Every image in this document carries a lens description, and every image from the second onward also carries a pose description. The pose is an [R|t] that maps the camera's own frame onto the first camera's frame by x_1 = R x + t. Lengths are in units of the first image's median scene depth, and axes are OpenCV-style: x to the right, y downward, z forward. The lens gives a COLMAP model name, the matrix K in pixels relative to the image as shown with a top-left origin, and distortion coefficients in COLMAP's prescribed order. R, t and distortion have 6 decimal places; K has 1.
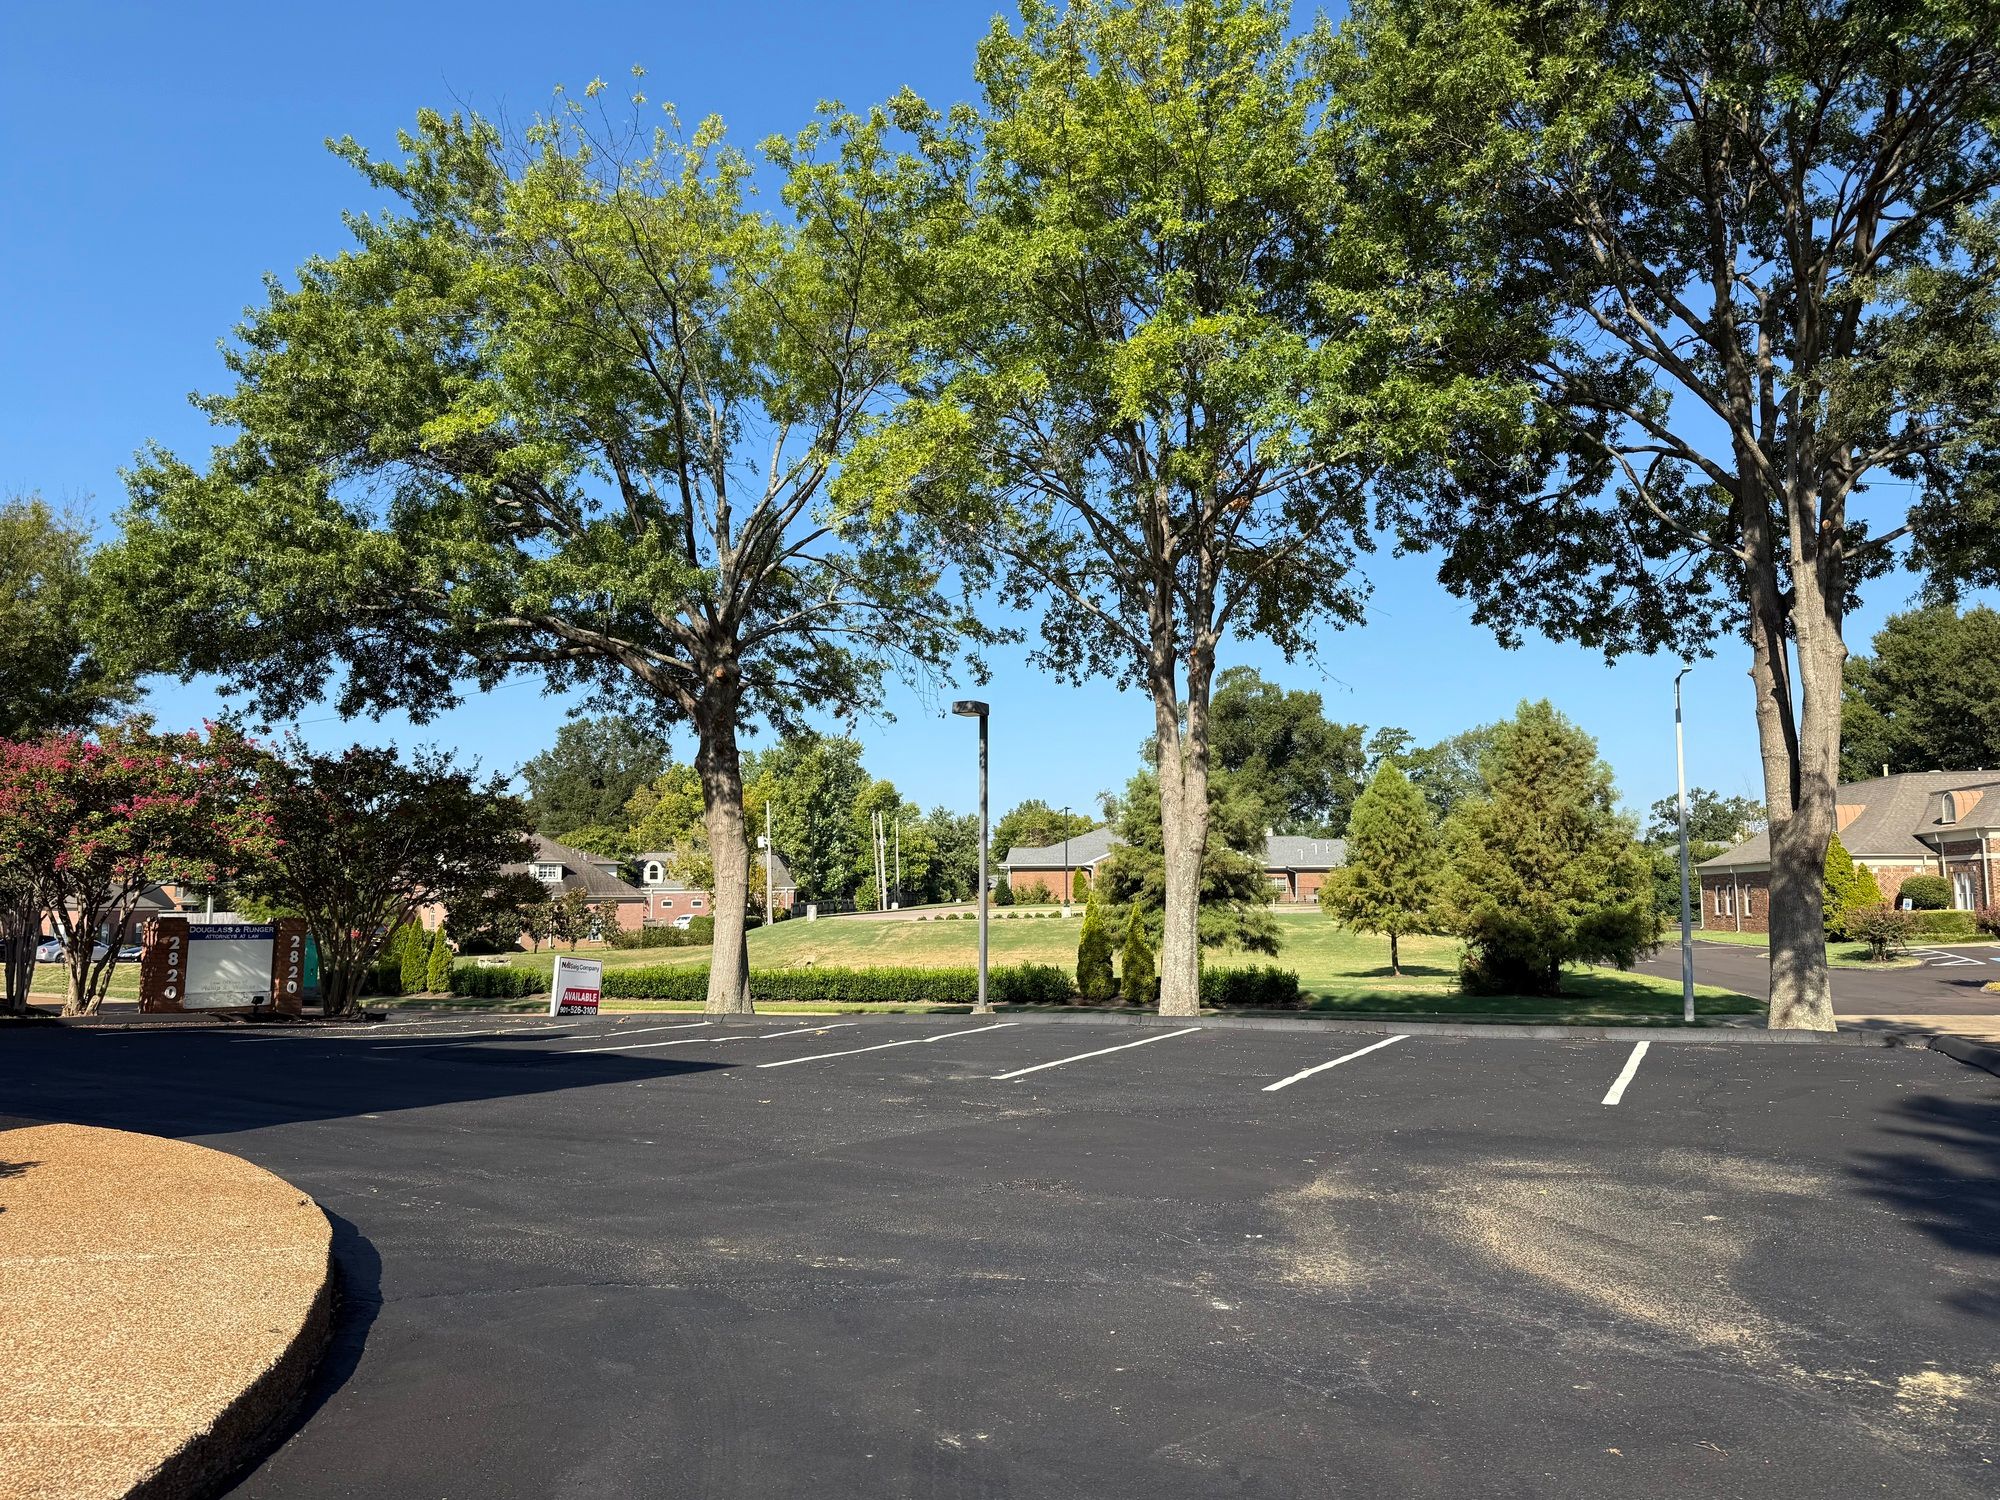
lens RADIAL K [[1407.0, 0, 991.4], [0, 1407.0, 751.4], [0, 0, 1]] dist [0.145689, -0.258163]
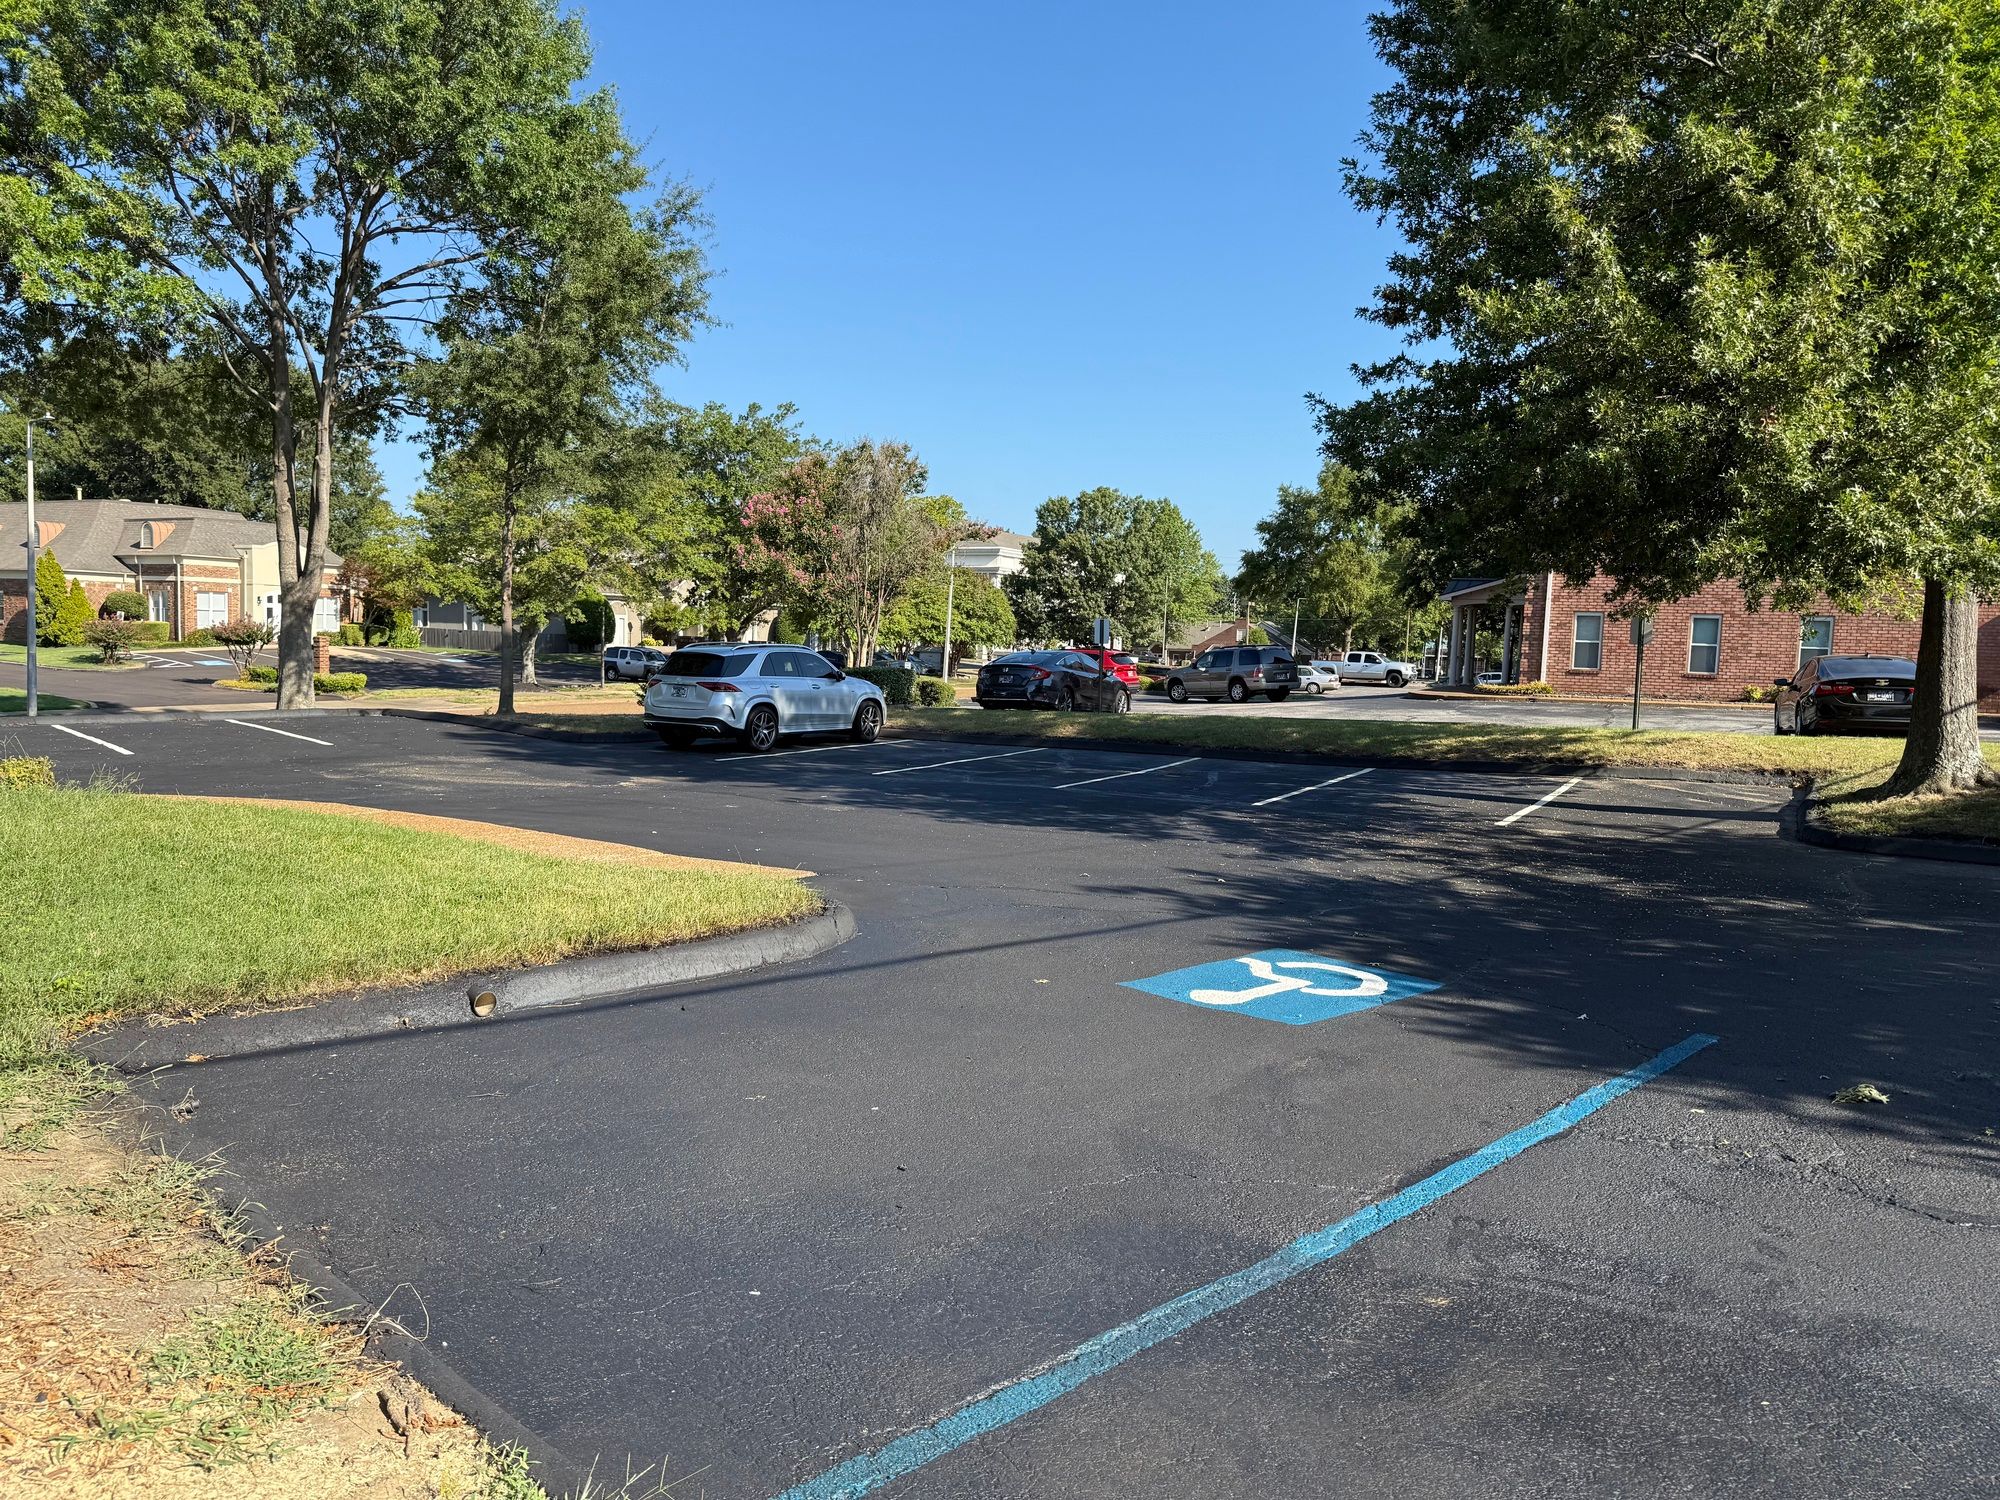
lens RADIAL K [[1407.0, 0, 991.4], [0, 1407.0, 751.4], [0, 0, 1]] dist [0.145689, -0.258163]
pose [[0.364129, -0.061343, 0.929326, -0.190302], [-0.133271, 0.984128, 0.117179, -0.016562], [-0.921764, -0.166520, 0.350174, -0.091764]]
